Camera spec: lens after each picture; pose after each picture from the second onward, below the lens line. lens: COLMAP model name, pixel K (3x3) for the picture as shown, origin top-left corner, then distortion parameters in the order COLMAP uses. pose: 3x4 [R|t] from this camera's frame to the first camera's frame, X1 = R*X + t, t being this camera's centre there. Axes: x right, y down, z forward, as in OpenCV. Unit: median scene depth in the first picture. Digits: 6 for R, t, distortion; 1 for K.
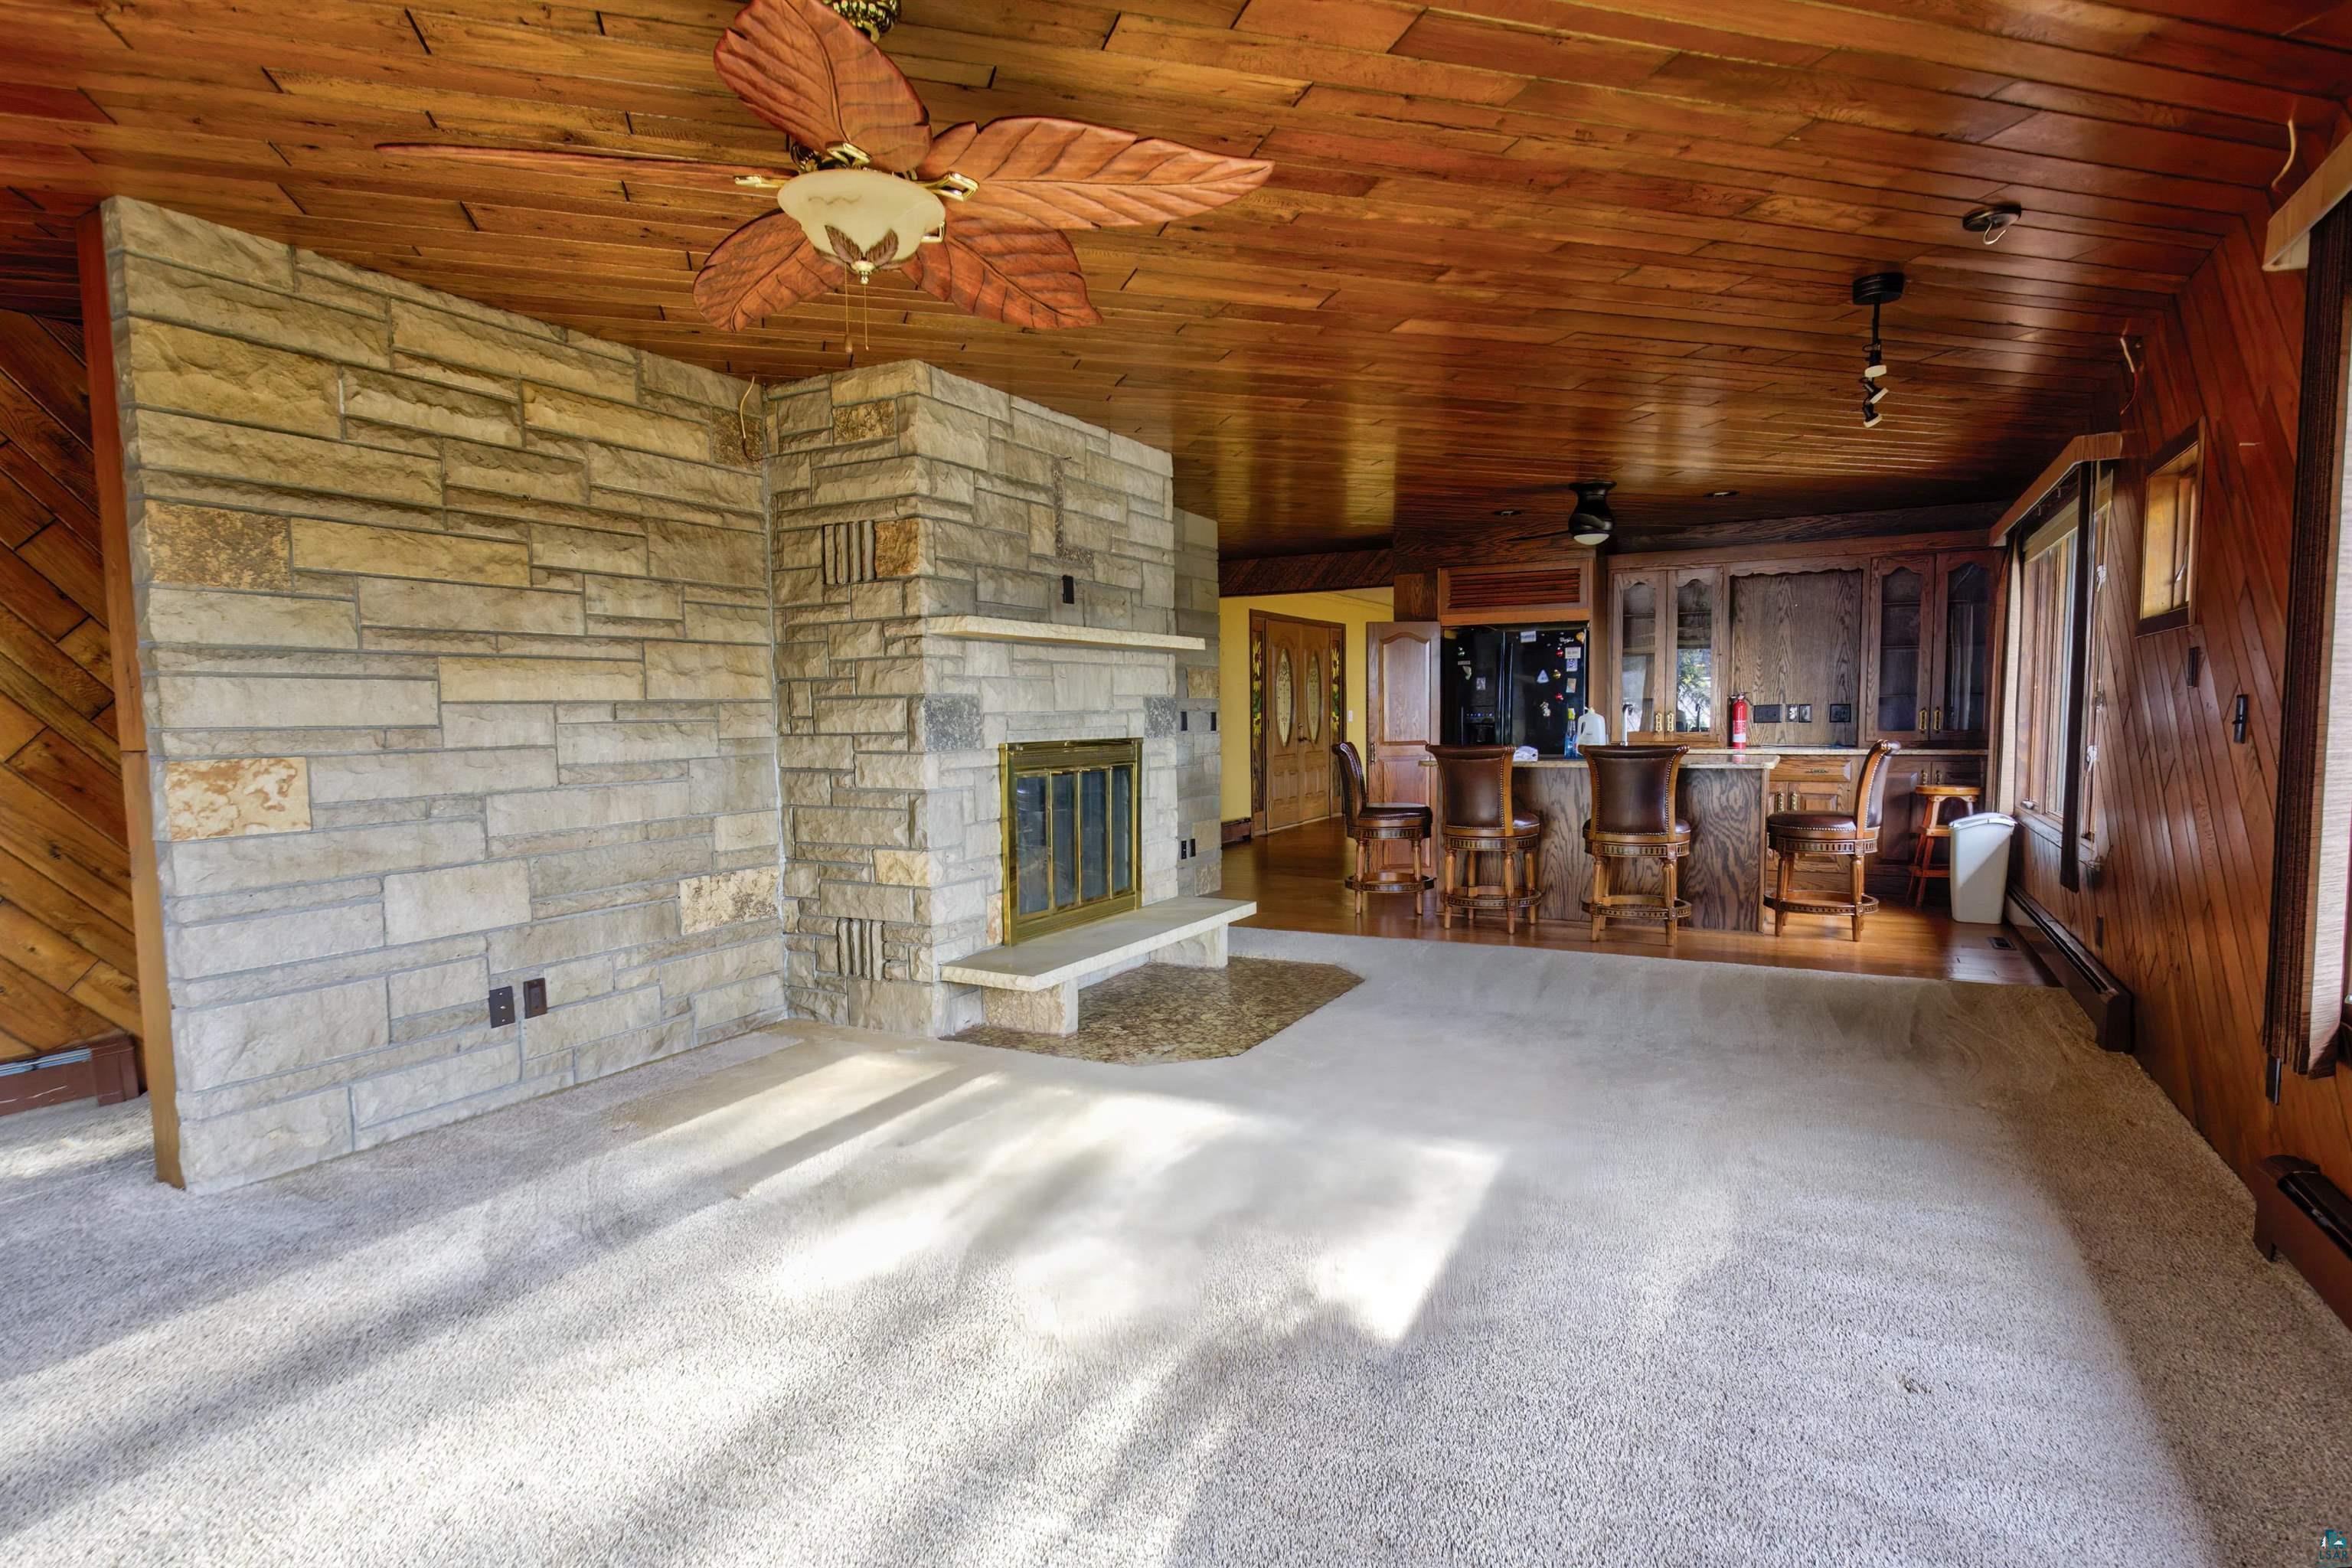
lens RADIAL K [[1256.8, 0, 1172.8], [0, 1256.8, 805.4], [0, 0, 1]] dist [0.000686, 0.000450]
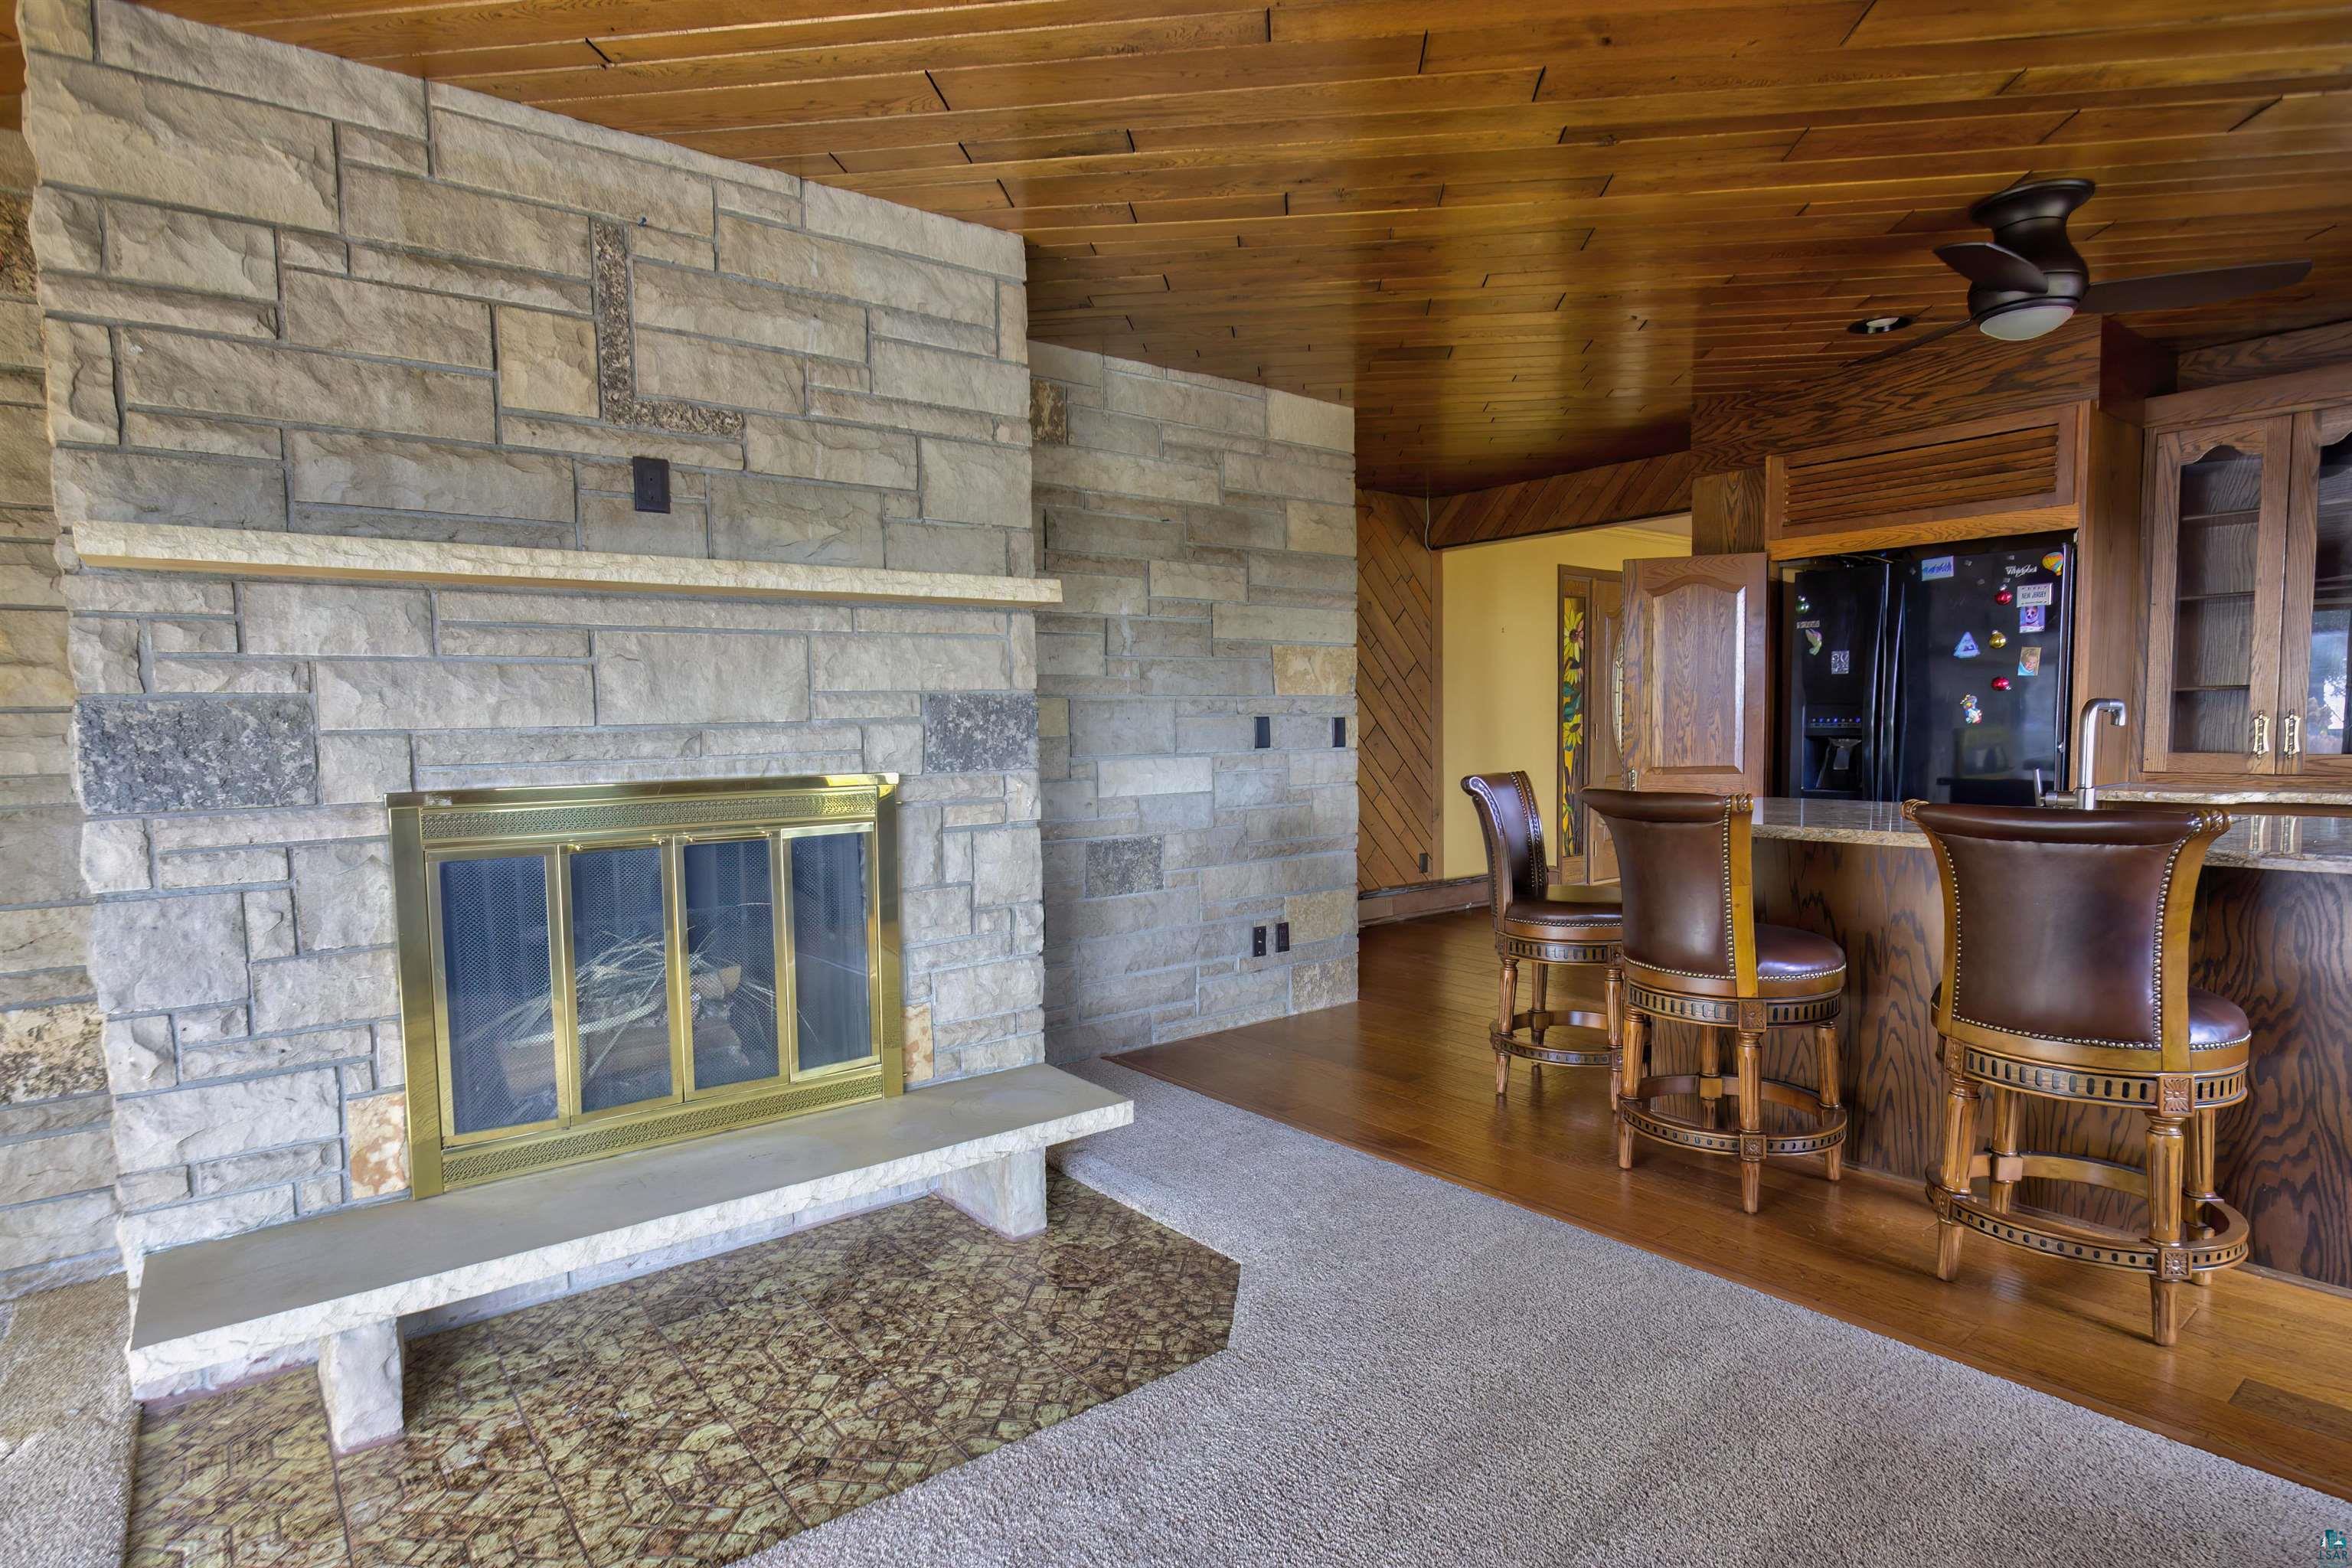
lens RADIAL K [[1225.7, 0, 1169.2], [0, 1225.7, 812.7], [0, 0, 1]] dist [-0.000793, 0.001141]
pose [[0.911820, 0.028276, -0.409614, 0.256074], [-0.024604, 0.999596, 0.014234, -0.042002], [0.409851, -0.002901, 0.912148, 0.516262]]
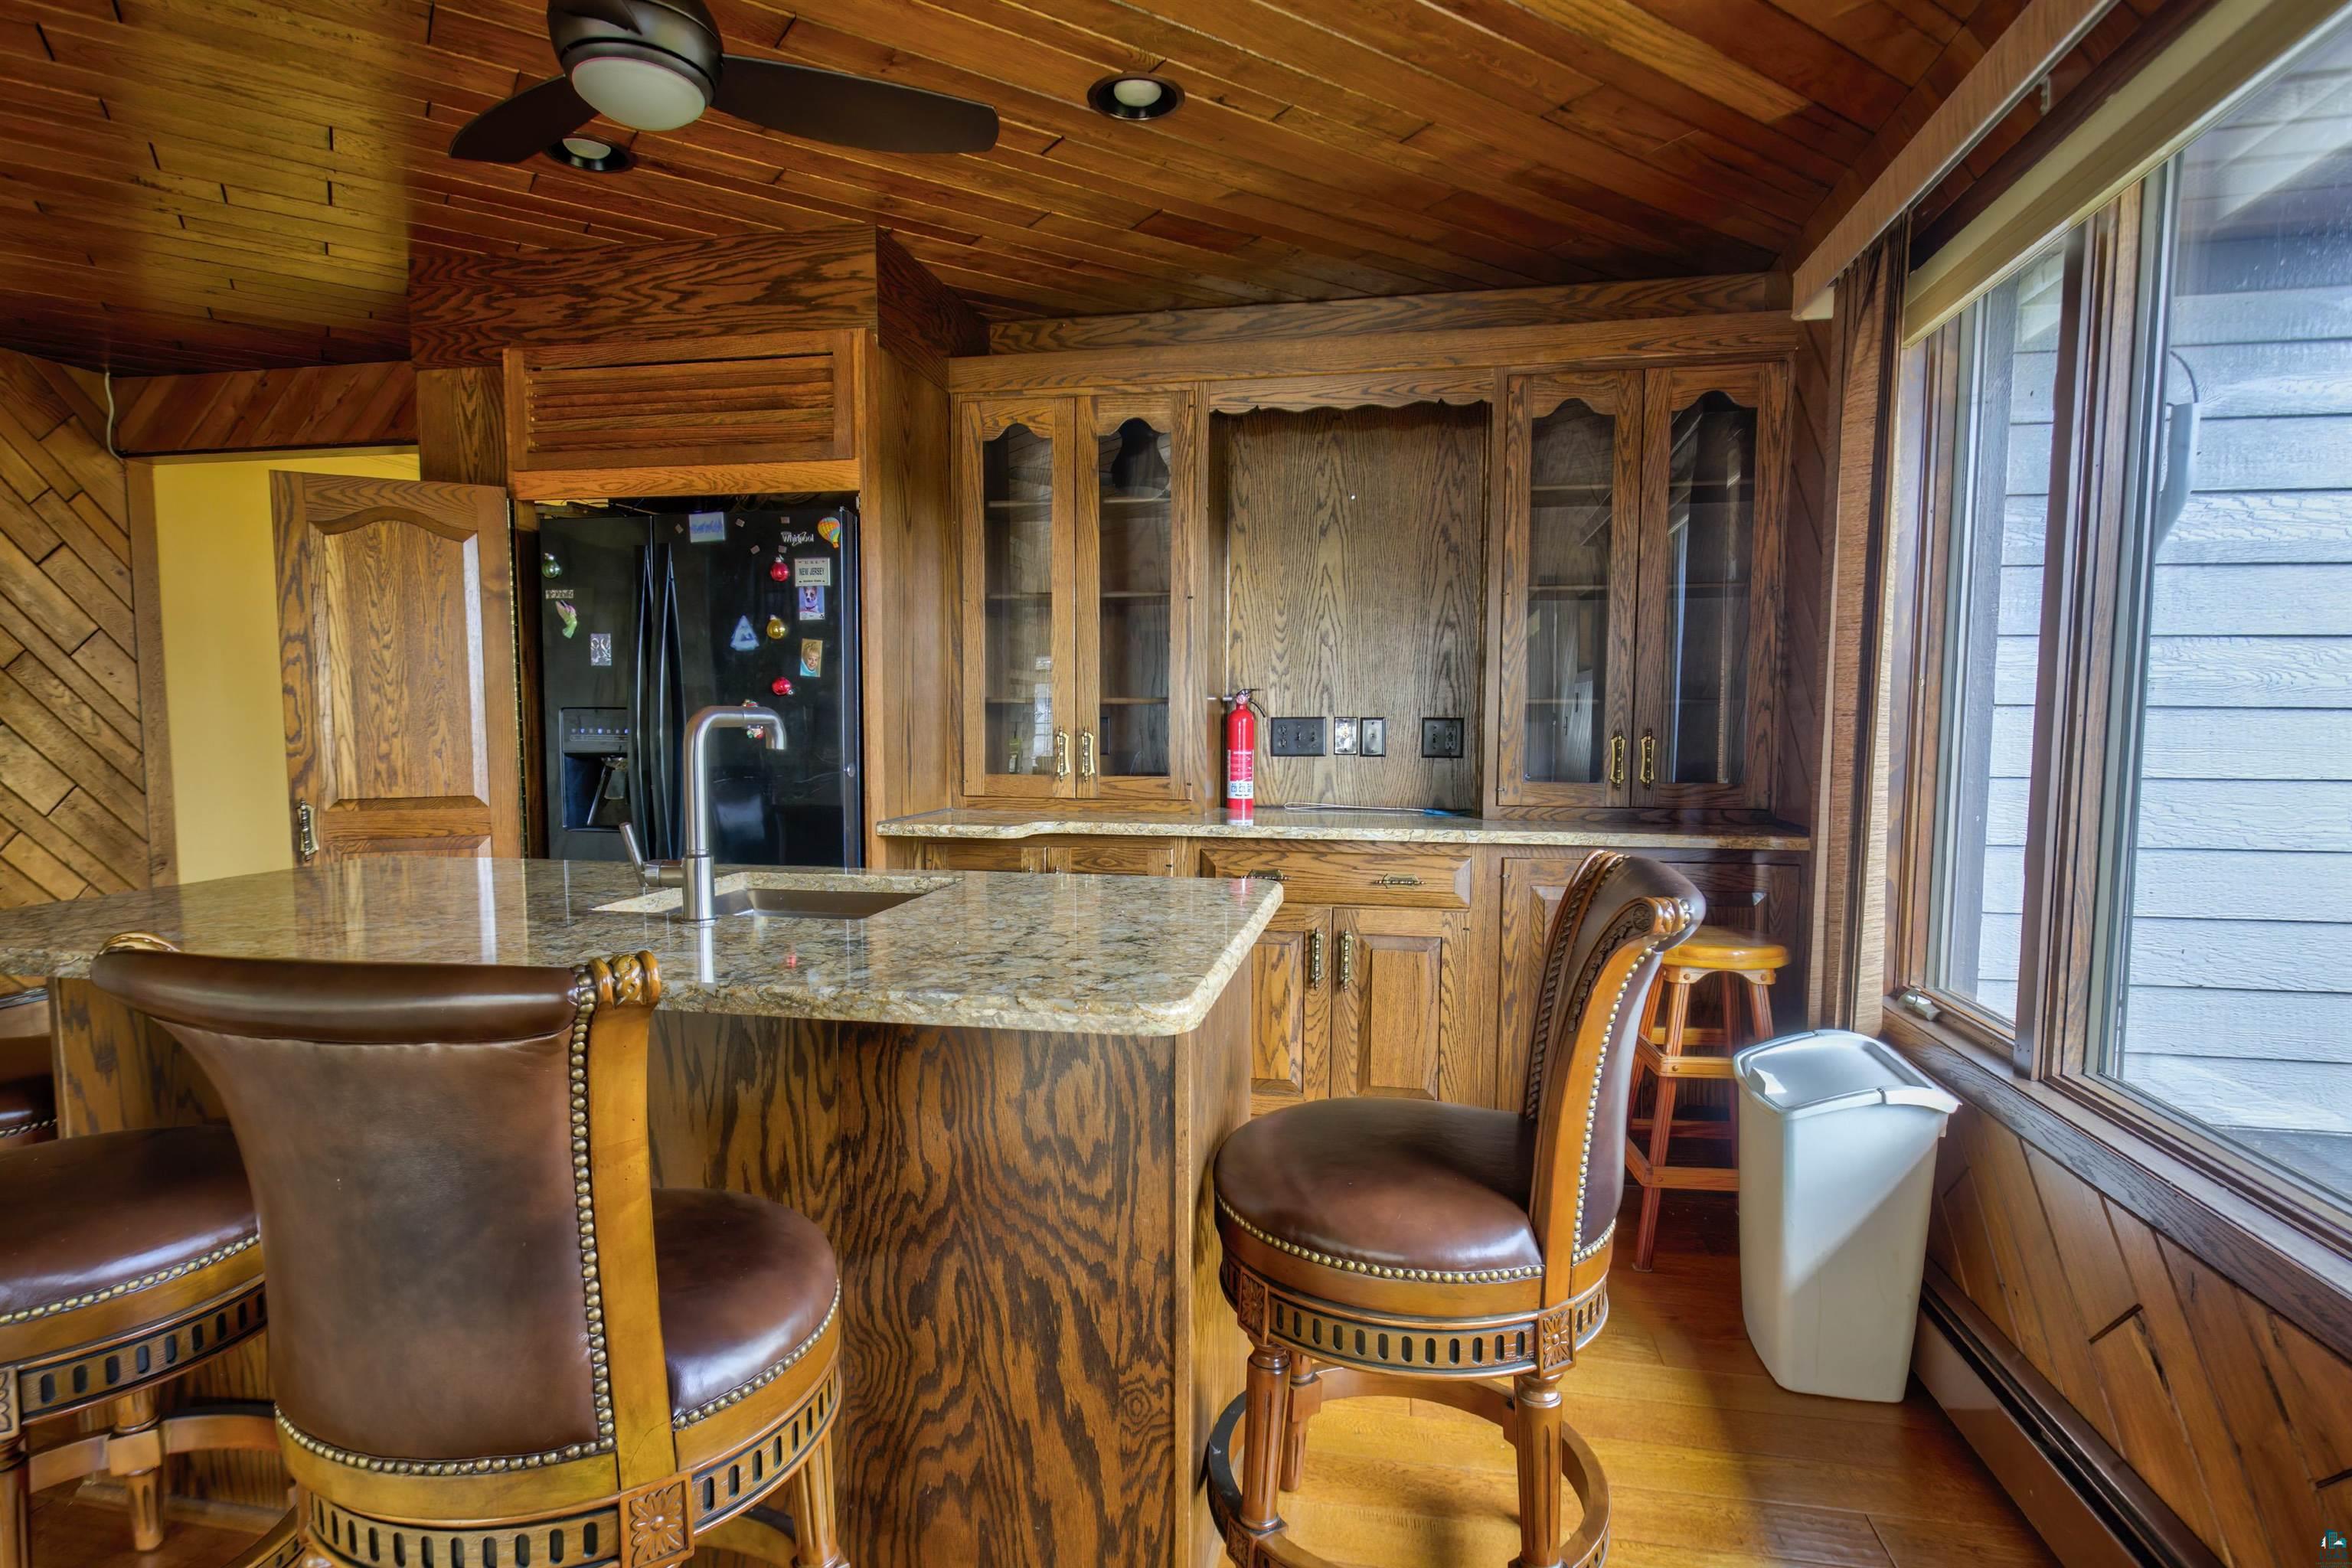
lens RADIAL K [[1225.7, 0, 1169.2], [0, 1225.7, 812.7], [0, 0, 1]] dist [-0.000793, 0.001141]
pose [[0.959095, -0.005859, 0.283022, 0.391152], [0.004893, 0.999980, 0.004119, -0.061322], [-0.283040, -0.002566, 0.959105, 0.758927]]
